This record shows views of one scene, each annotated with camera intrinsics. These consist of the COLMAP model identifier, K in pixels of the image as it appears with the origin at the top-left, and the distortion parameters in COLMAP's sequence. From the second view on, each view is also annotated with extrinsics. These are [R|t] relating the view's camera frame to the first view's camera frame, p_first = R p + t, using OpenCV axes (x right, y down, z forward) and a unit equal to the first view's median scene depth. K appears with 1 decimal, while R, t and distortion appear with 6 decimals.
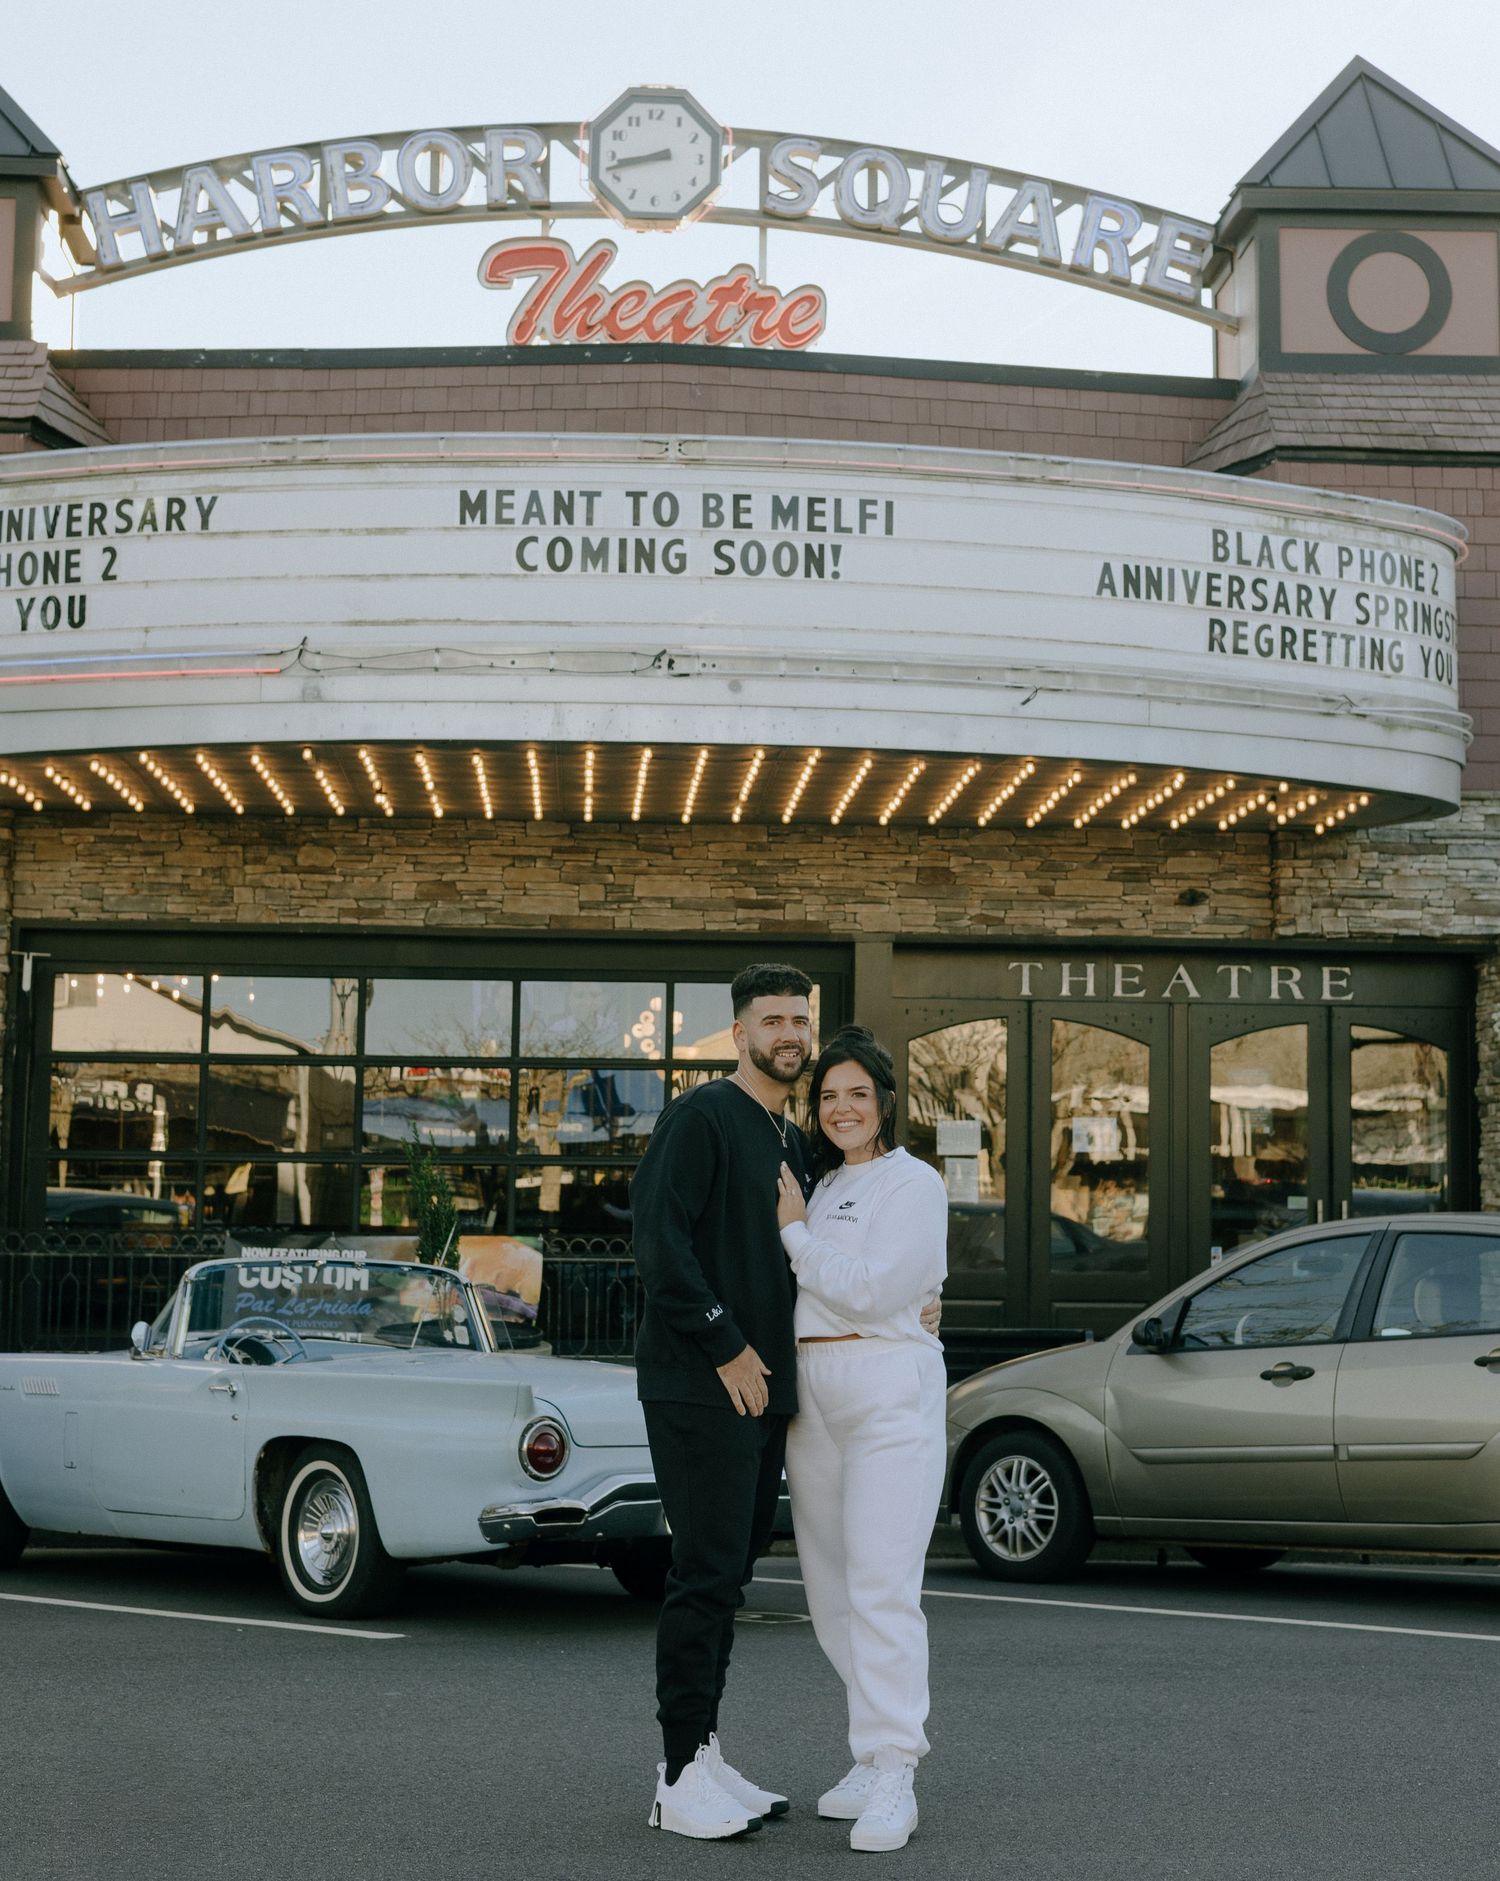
lens RADIAL K [[3790.2, 0, 1221.9], [0, 3790.2, 655.6], [0, 0, 1]] dist [-0.026795, 0.080965]
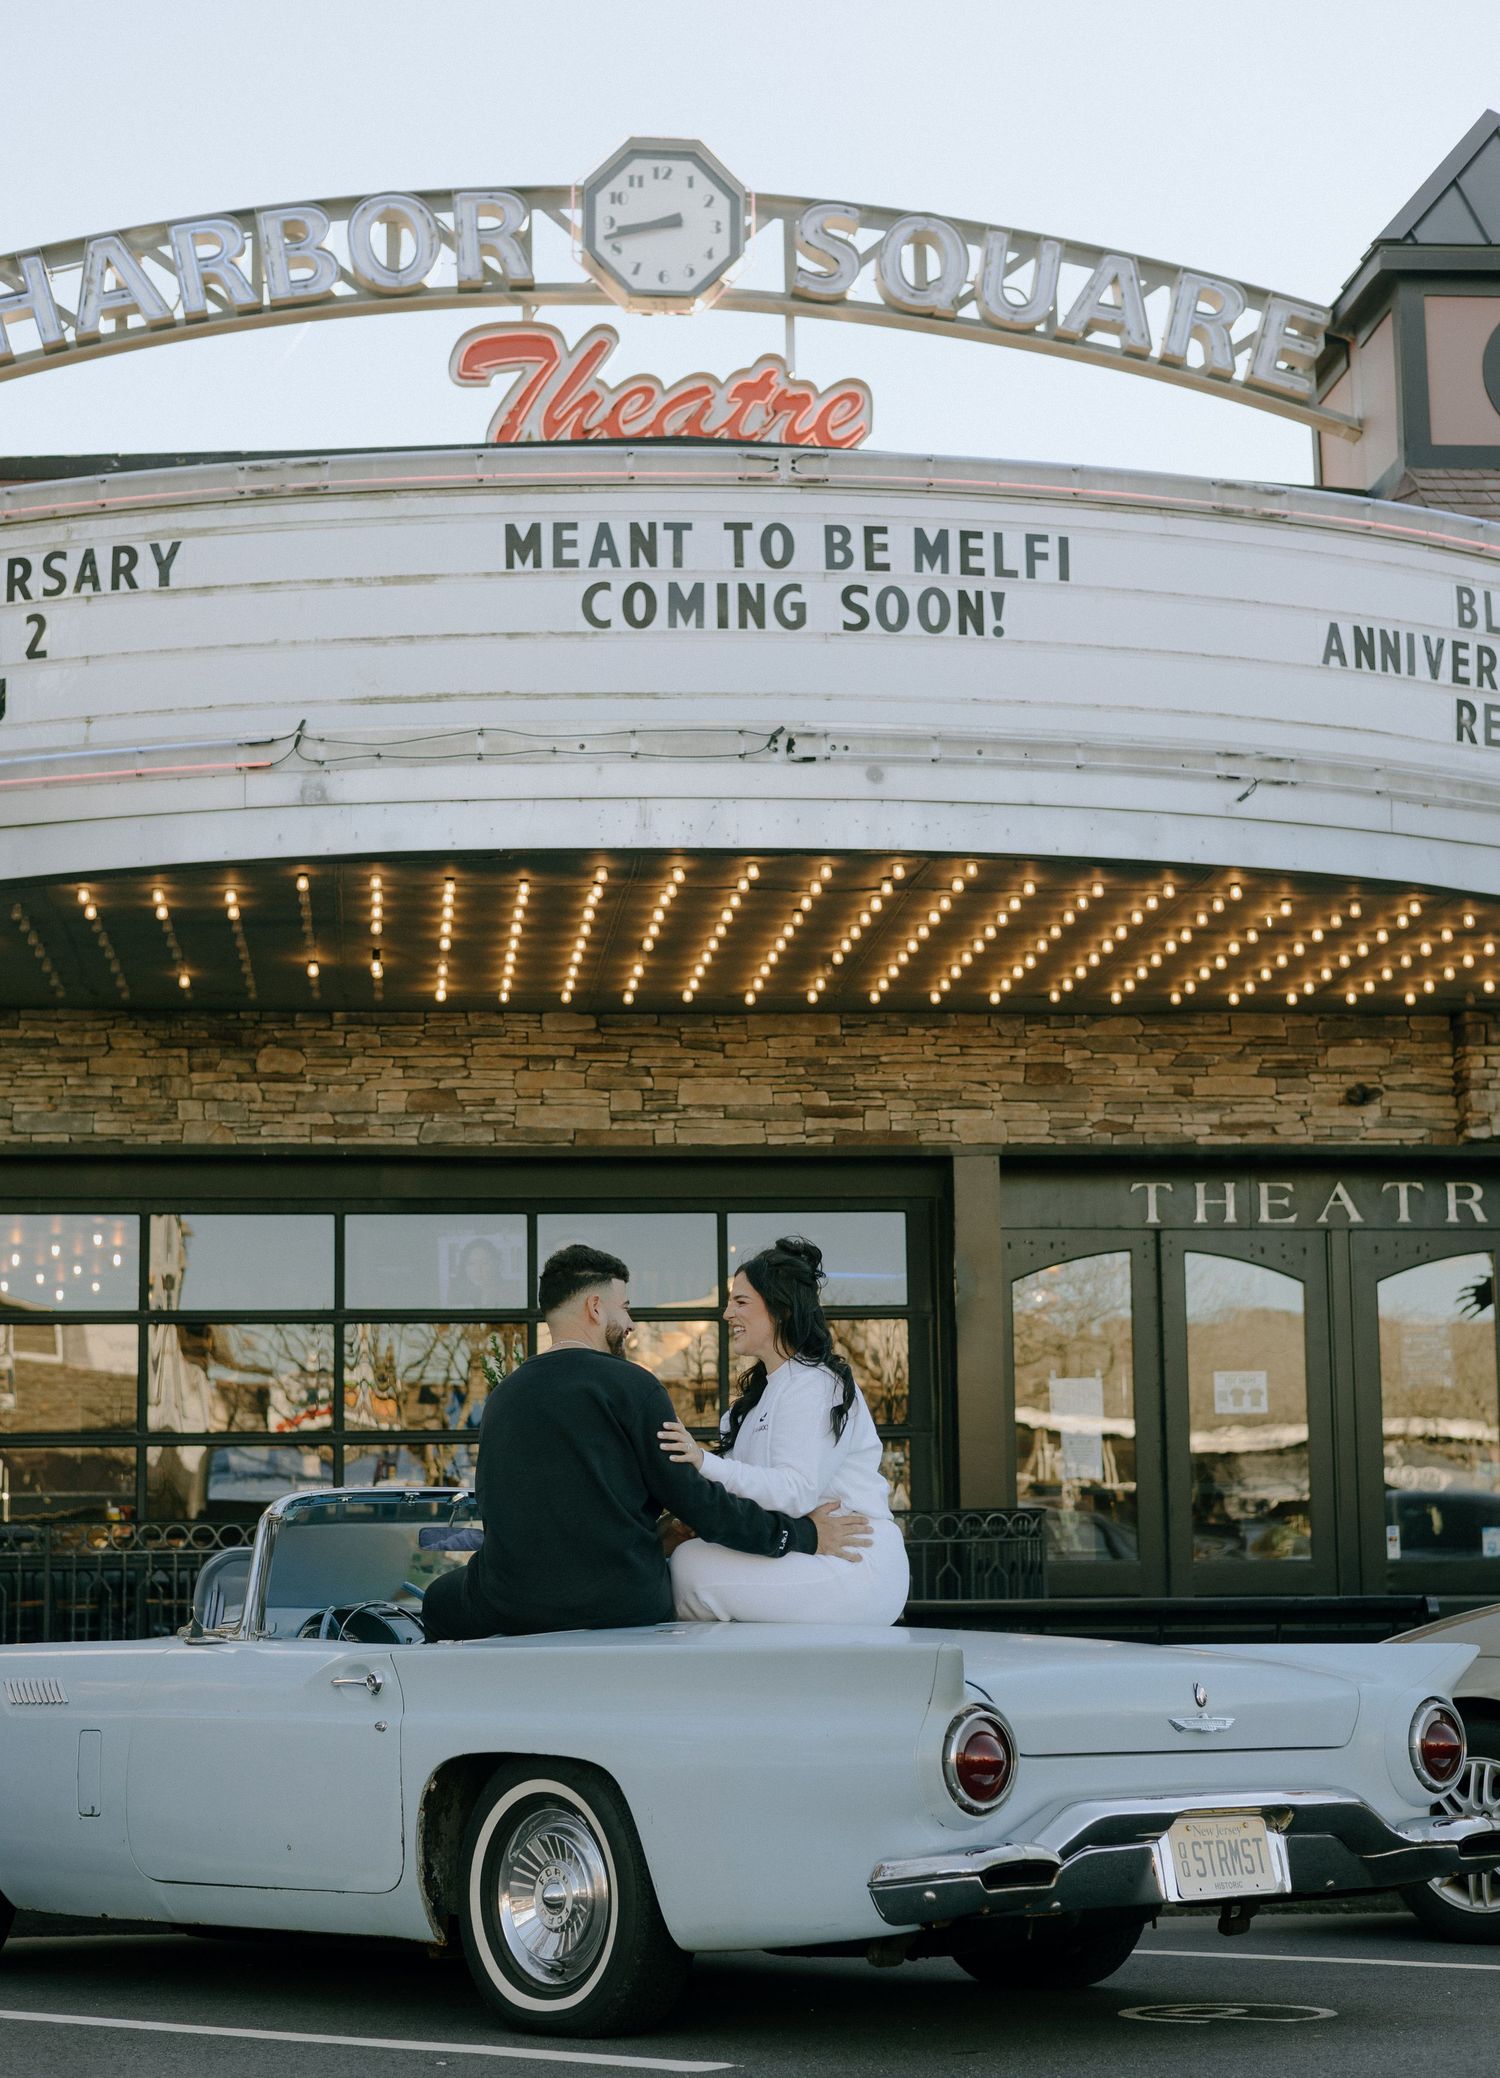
lens RADIAL K [[2944.3, 0, 815.6], [0, 2944.3, 1190.6], [0, 0, 1]] dist [-0.009758, 0.034133]
pose [[0.999158, -0.019963, 0.035848, -0.148817], [0.020304, 0.999752, -0.009161, 0.088214], [-0.035656, 0.009881, 0.999315, 0.374436]]
